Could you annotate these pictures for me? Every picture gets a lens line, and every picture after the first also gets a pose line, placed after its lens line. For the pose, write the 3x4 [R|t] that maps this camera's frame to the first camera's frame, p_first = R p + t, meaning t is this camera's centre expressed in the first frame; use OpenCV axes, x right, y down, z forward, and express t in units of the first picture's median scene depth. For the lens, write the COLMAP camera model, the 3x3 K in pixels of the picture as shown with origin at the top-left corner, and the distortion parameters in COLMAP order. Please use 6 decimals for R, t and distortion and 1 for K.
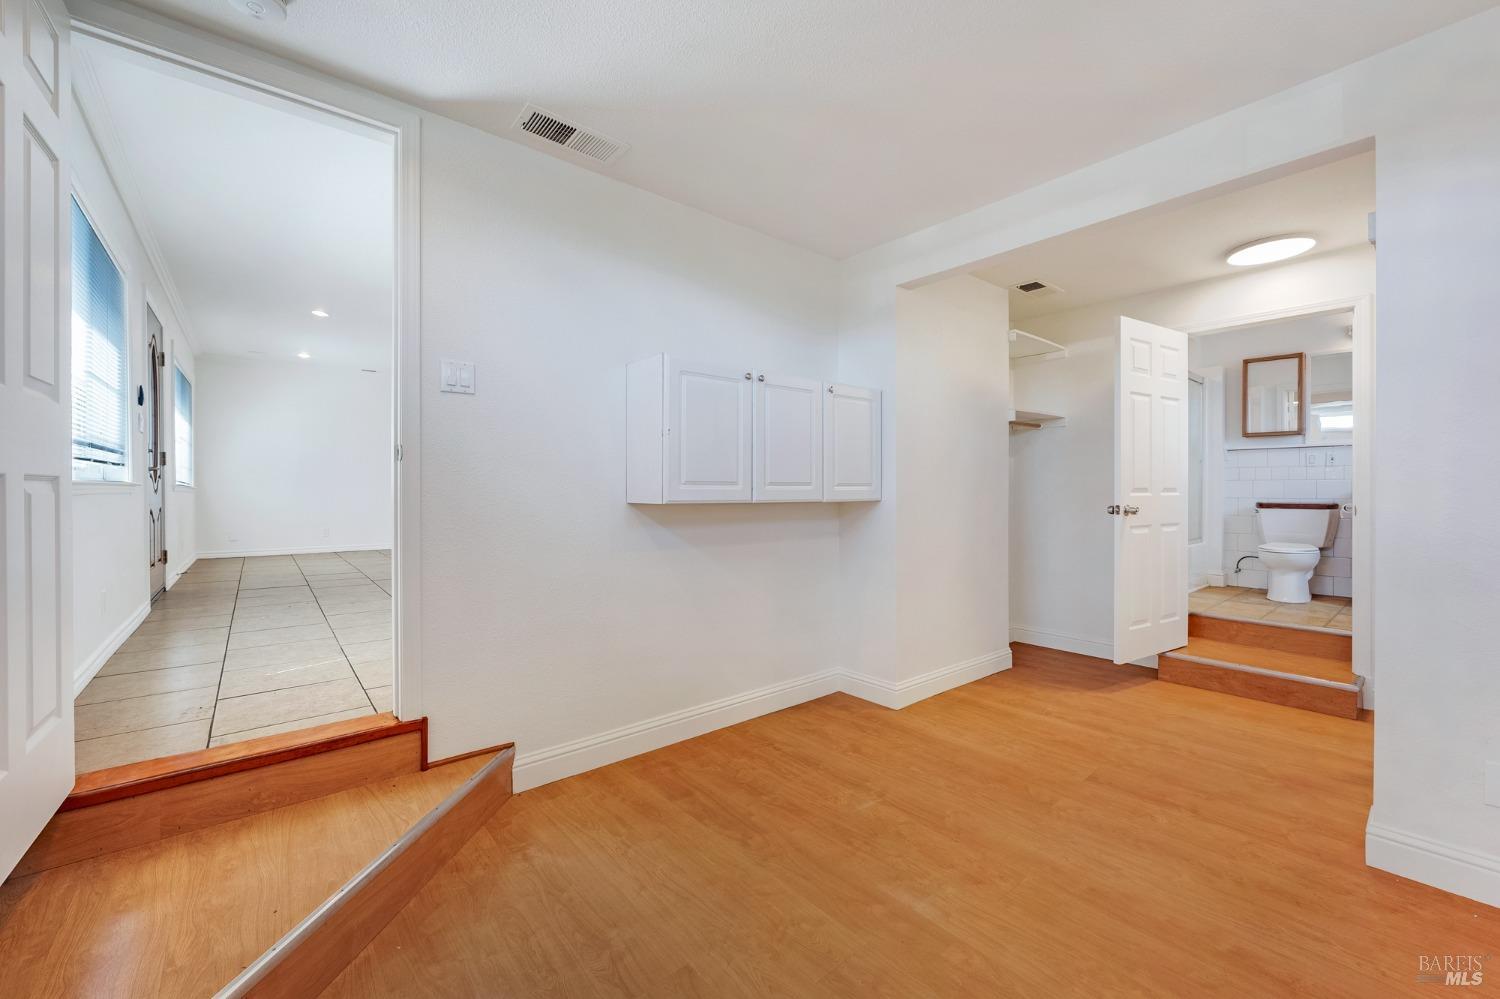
lens RADIAL K [[601.7, 0, 753.3], [0, 601.7, 494.7], [0, 0, 1]] dist [-0.004253, -0.000091]
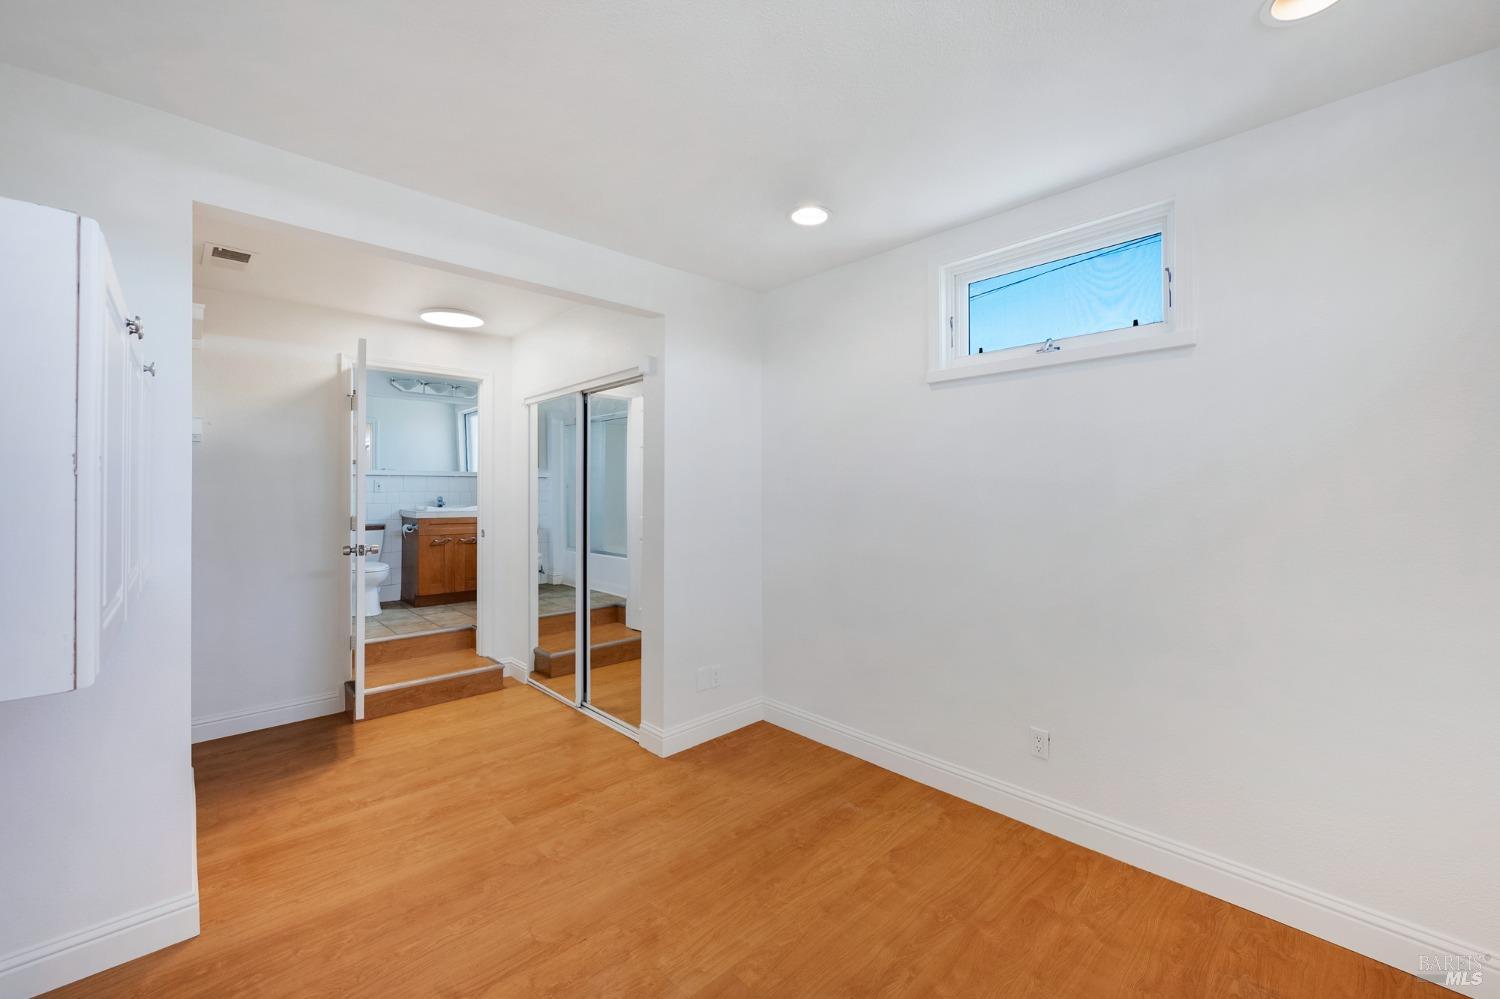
lens RADIAL K [[601.7, 0, 753.0], [0, 601.7, 491.7], [0, 0, 1]] dist [-0.004253, -0.000091]
pose [[-0.060946, -0.002124, 0.998139, -0.382249], [0.008383, 0.999961, 0.002640, -0.068362], [-0.998106, 0.008528, -0.060926, 0.516340]]
